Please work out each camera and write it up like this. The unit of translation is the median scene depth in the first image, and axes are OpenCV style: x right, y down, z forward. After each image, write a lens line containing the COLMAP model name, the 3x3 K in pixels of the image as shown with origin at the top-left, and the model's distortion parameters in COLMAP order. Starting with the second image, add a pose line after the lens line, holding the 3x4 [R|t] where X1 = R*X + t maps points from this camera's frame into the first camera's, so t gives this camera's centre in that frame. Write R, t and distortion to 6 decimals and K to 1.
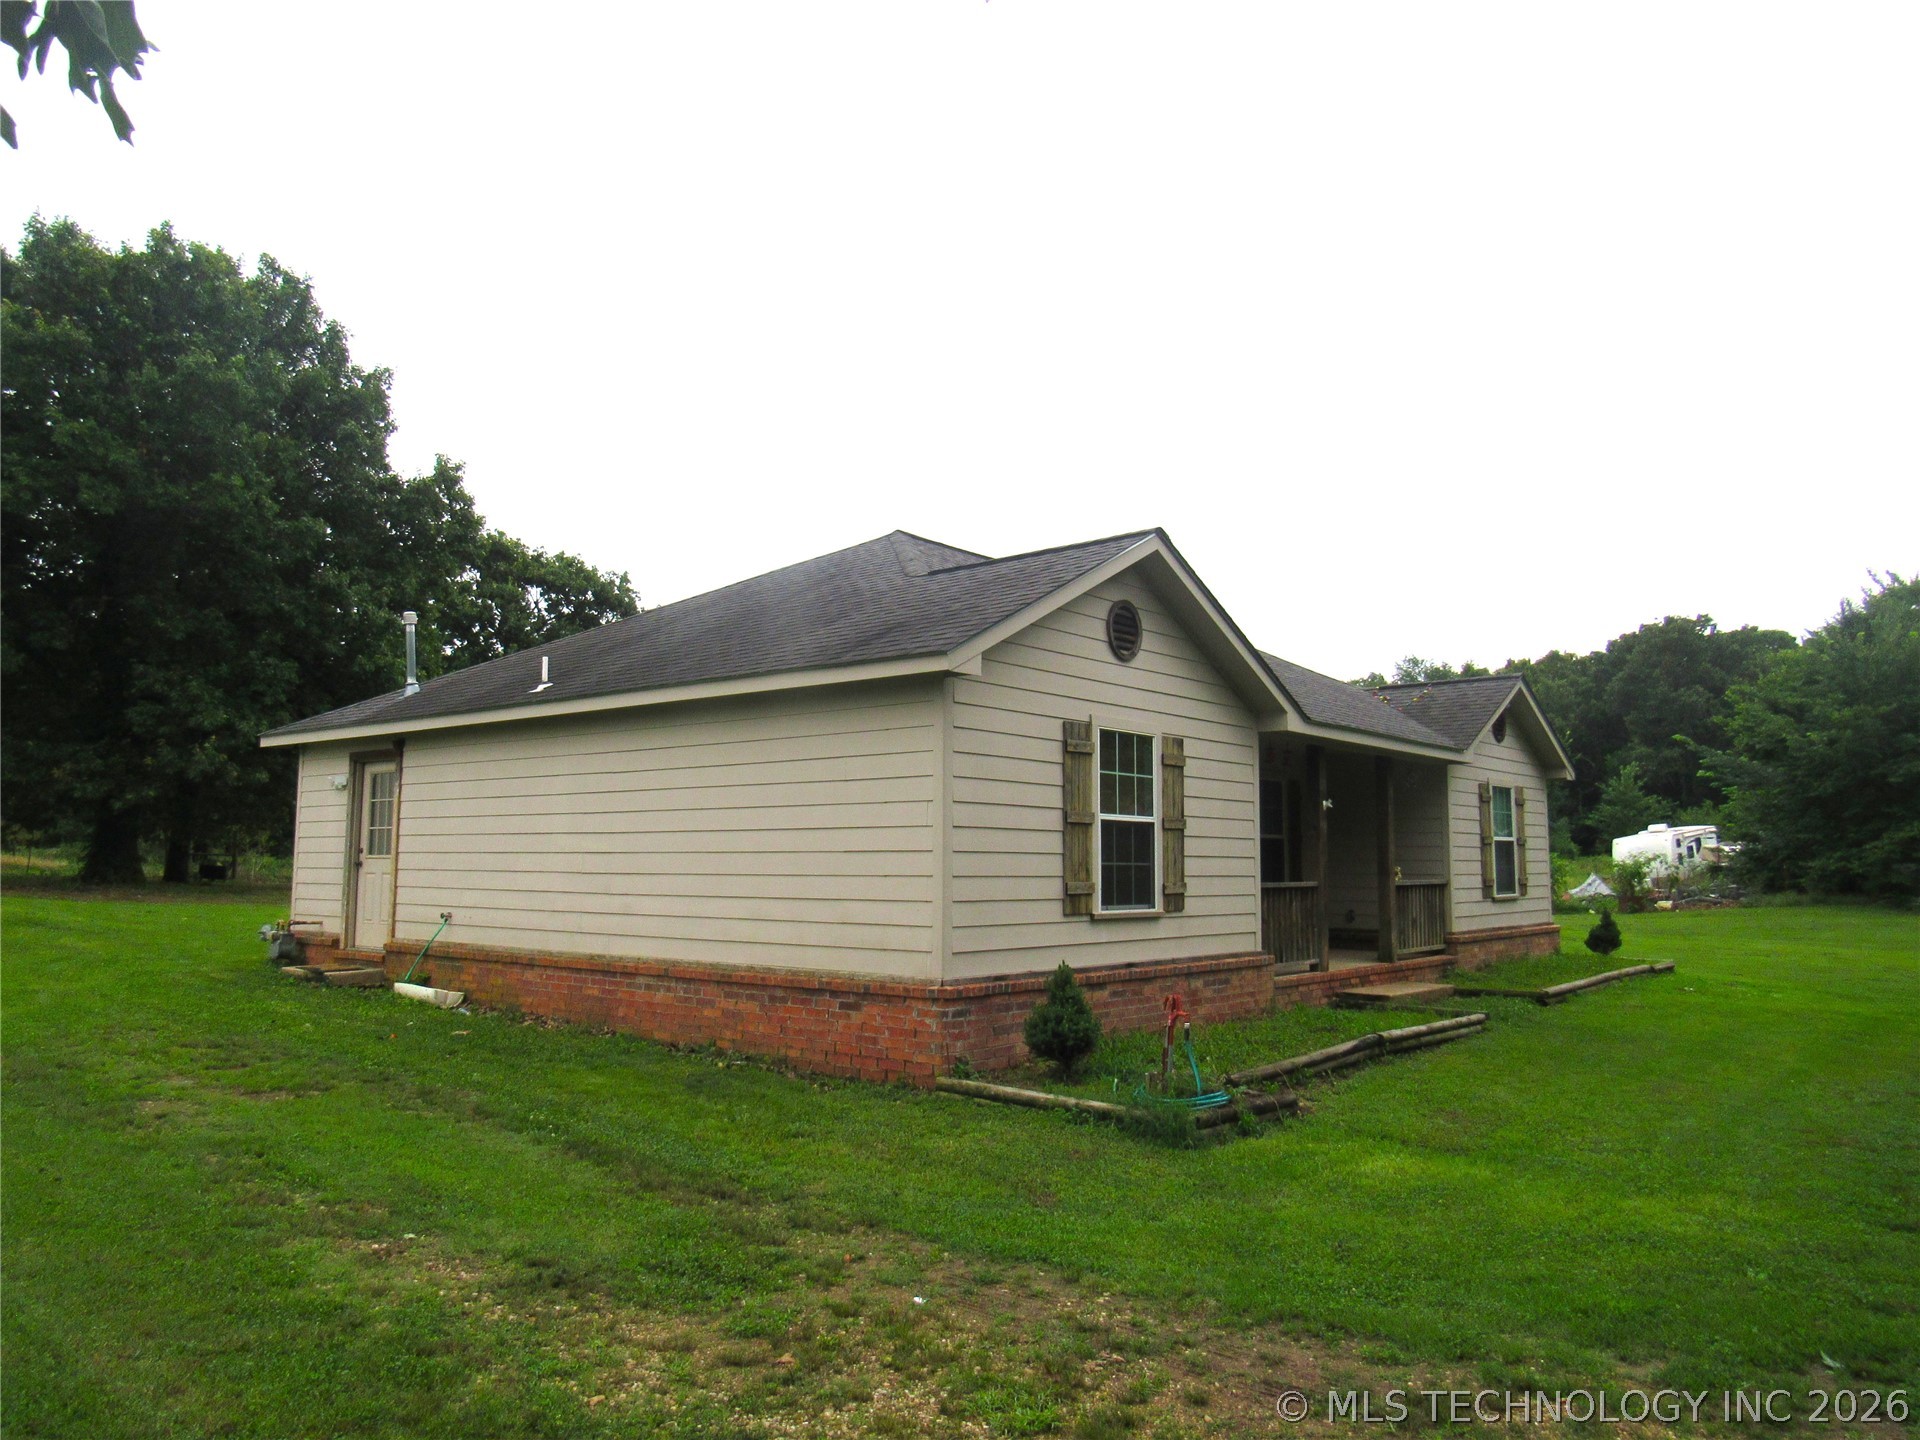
lens RADIAL K [[1386.3, 0, 967.7], [0, 1386.3, 721.1], [0, 0, 1]] dist [-0.010864, -0.005179]
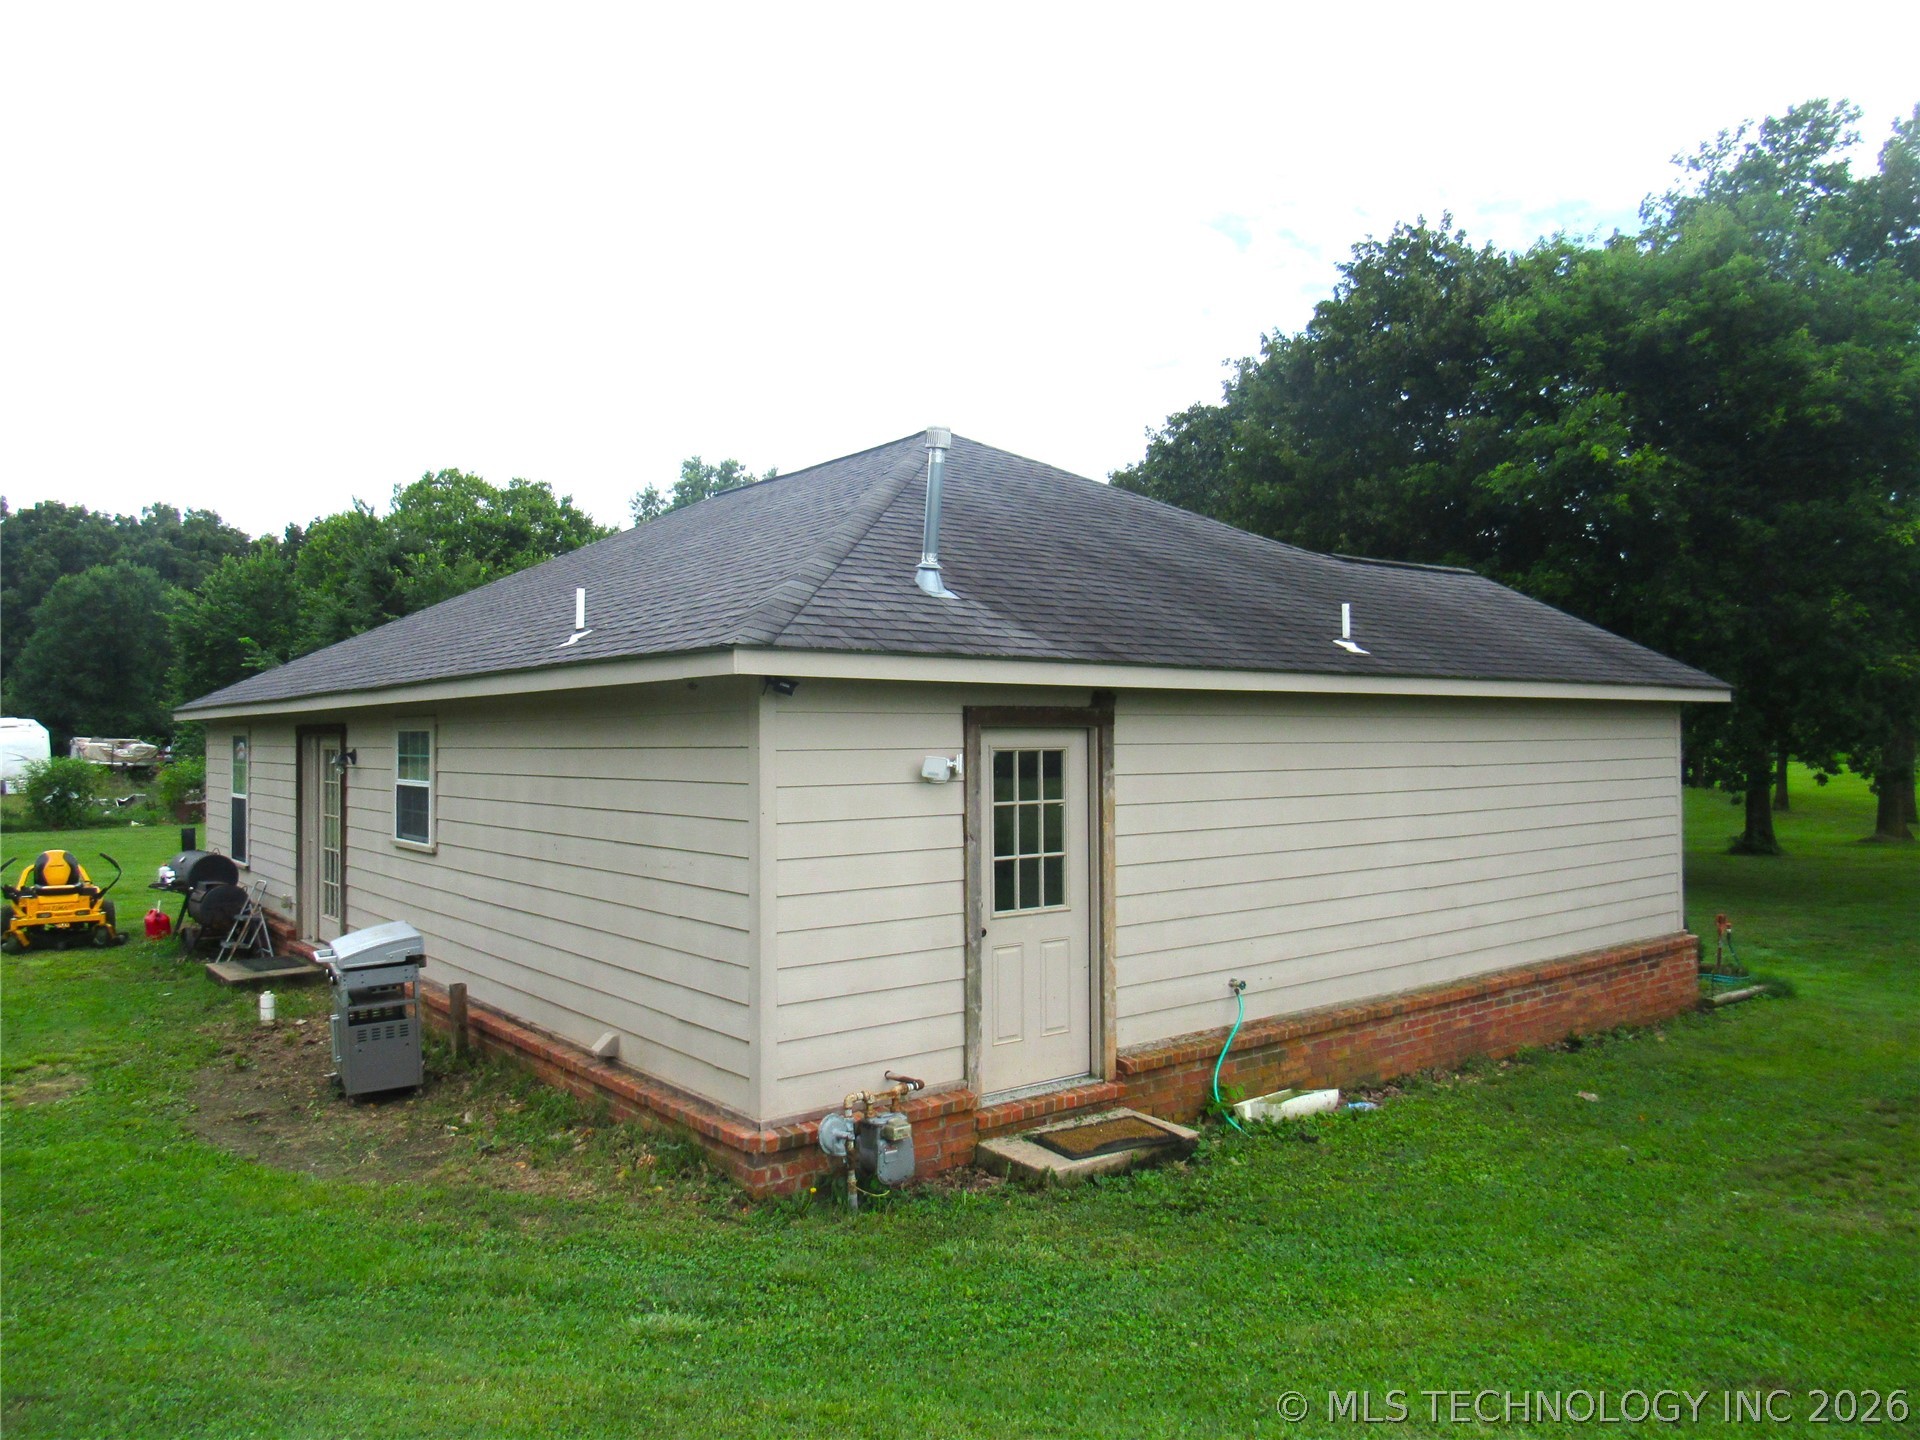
lens RADIAL K [[1386.3, 0, 967.7], [0, 1386.3, 721.1], [0, 0, 1]] dist [-0.010864, -0.005179]
pose [[0.189328, 0.000064, 0.981914, -1.043002], [-0.102491, 0.994539, 0.019698, 0.021579], [-0.976550, -0.104367, 0.188301, 1.033593]]
